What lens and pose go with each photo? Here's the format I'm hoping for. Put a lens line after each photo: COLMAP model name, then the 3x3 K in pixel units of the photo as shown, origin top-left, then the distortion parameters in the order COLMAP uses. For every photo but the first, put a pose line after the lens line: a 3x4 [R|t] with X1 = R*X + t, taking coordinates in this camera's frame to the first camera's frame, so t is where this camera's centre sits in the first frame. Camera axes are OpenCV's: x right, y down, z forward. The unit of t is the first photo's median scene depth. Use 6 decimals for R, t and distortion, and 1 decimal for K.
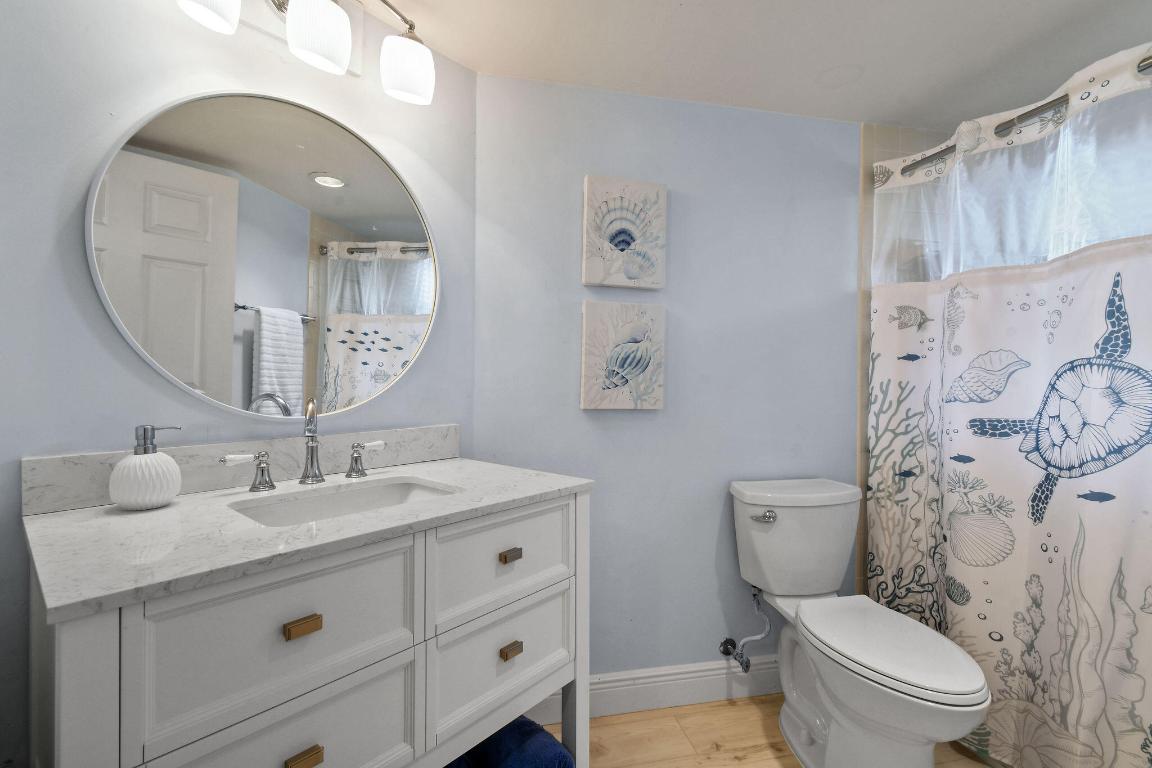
lens RADIAL K [[502.1, 0, 576.0], [0, 502.1, 381.7], [0, 0, 1]] dist [-0.001005, -0.000214]
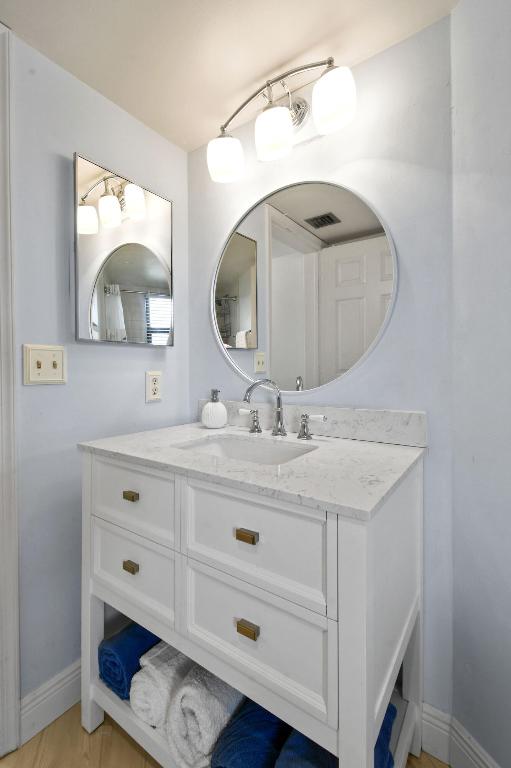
lens RADIAL K [[349.0, 0, 253.3], [0, 349.0, 370.6], [0, 0, 1]] dist [-0.001056, 0.000043]
pose [[0.115220, -0.009905, -0.993291, 0.614339], [-0.004733, 0.999933, -0.010520, 0.024174], [0.993329, 0.005914, 0.115165, 0.991432]]
